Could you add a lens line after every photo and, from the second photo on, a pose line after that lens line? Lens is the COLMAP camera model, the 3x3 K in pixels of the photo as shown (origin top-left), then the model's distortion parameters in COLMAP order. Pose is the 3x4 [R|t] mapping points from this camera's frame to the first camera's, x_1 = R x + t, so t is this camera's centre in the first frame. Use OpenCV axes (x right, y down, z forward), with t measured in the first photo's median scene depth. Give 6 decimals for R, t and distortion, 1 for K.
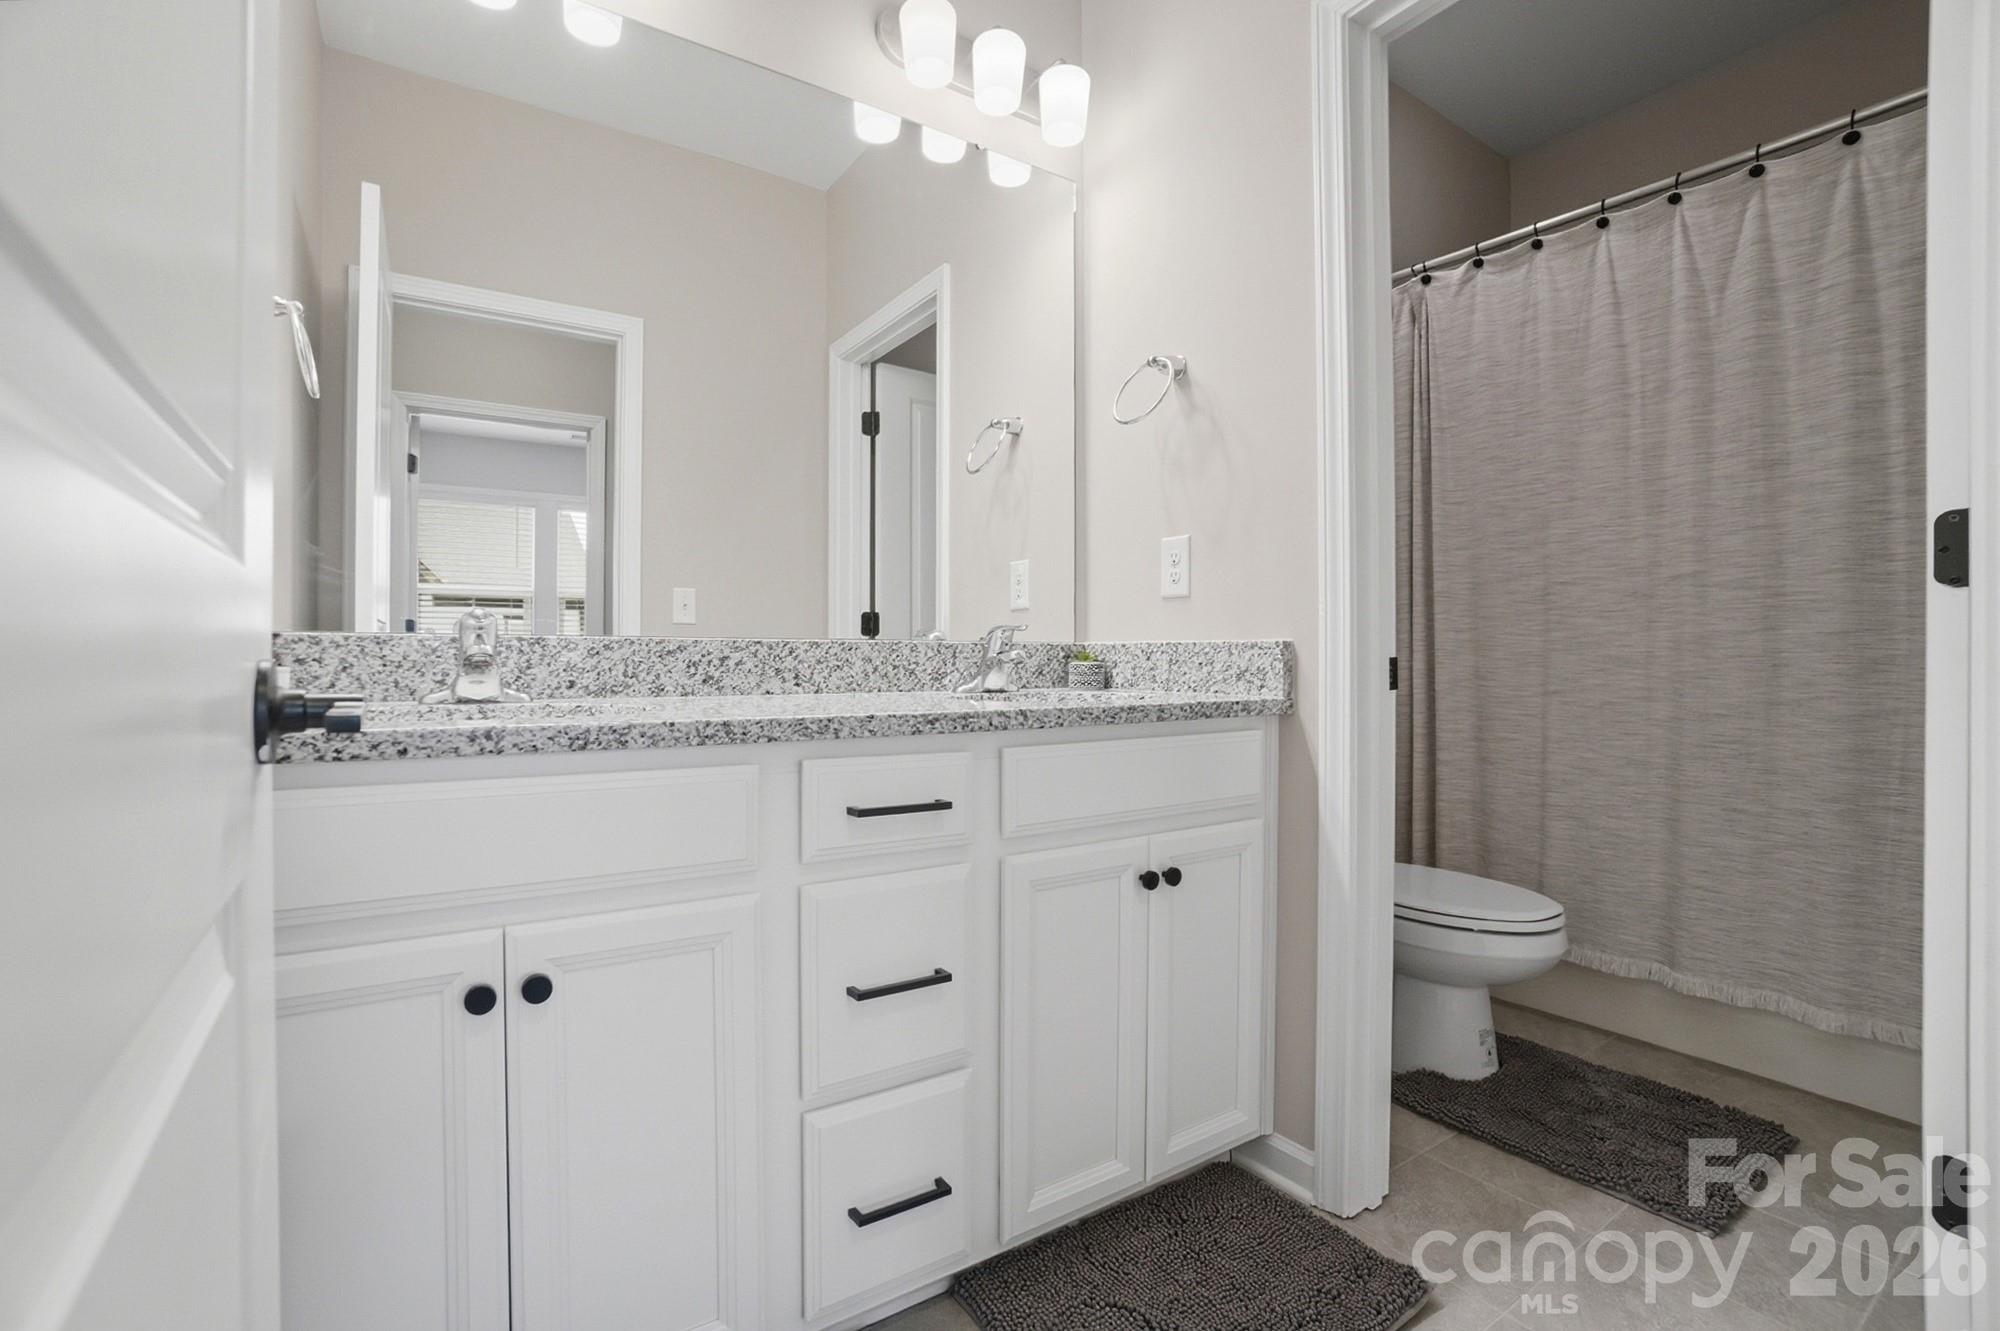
lens RADIAL K [[899.4, 0, 1003.7], [0, 899.4, 670.0], [0, 0, 1]] dist [-0.000084, -0.000042]
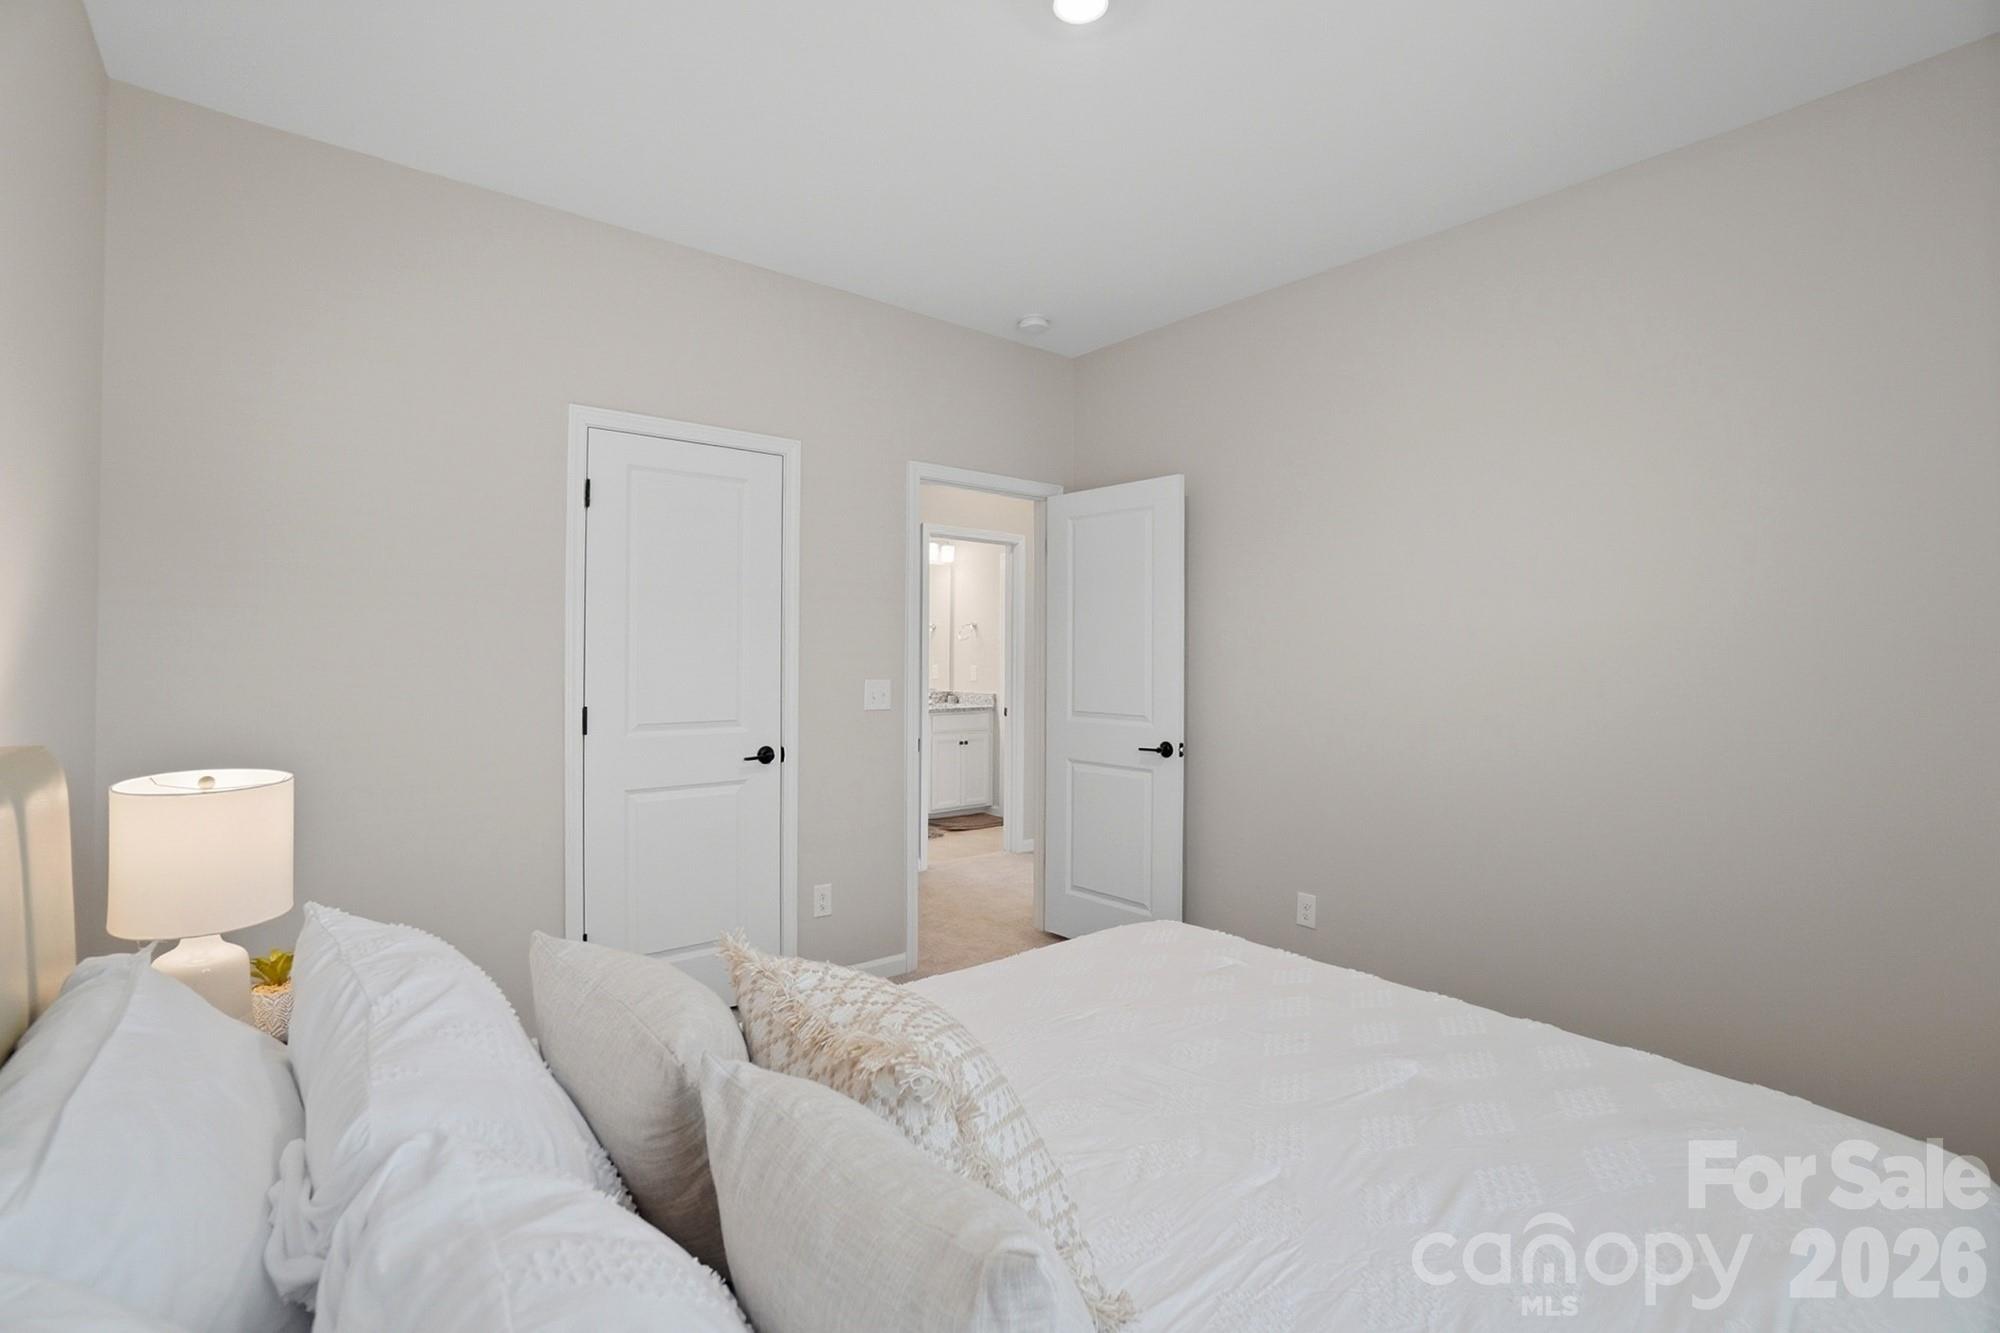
lens RADIAL K [[899.4, 0, 997.4], [0, 899.4, 661.5], [0, 0, 1]] dist [-0.000084, -0.000042]
pose [[0.995405, 0.004607, 0.095643, -0.096738], [-0.004399, 0.999987, -0.002388, -0.167118], [-0.095653, 0.001956, 0.995413, -3.198235]]
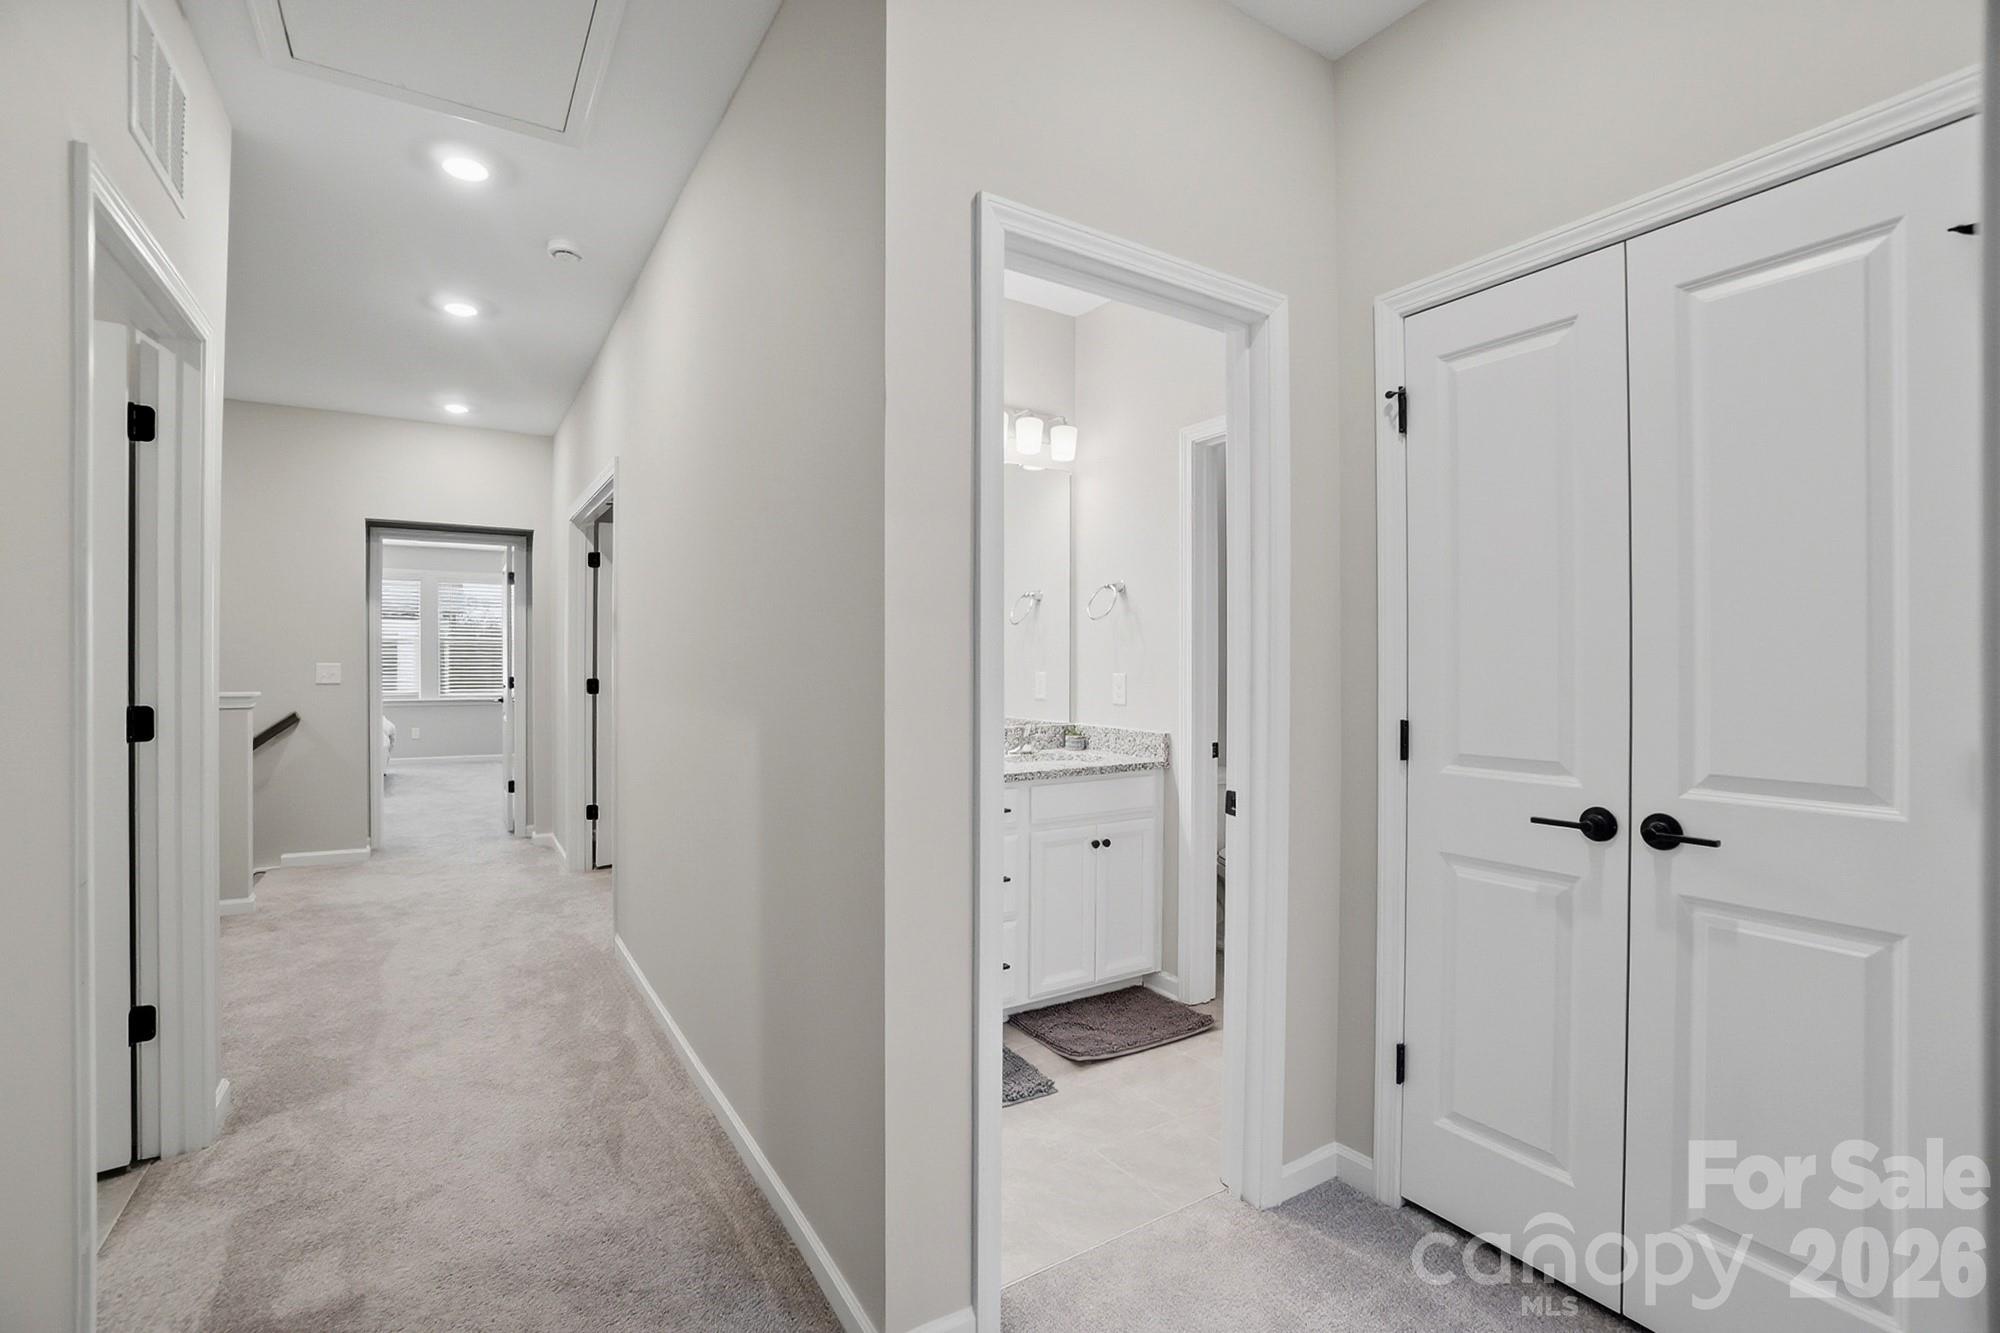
lens RADIAL K [[899.4, 0, 1001.5], [0, 899.4, 657.2], [0, 0, 1]] dist [-0.000084, -0.000042]
pose [[0.999509, 0.002253, -0.031262, -0.004219], [-0.002939, 0.999755, -0.021942, -0.145827], [0.031204, 0.022023, 0.999270, -0.999886]]
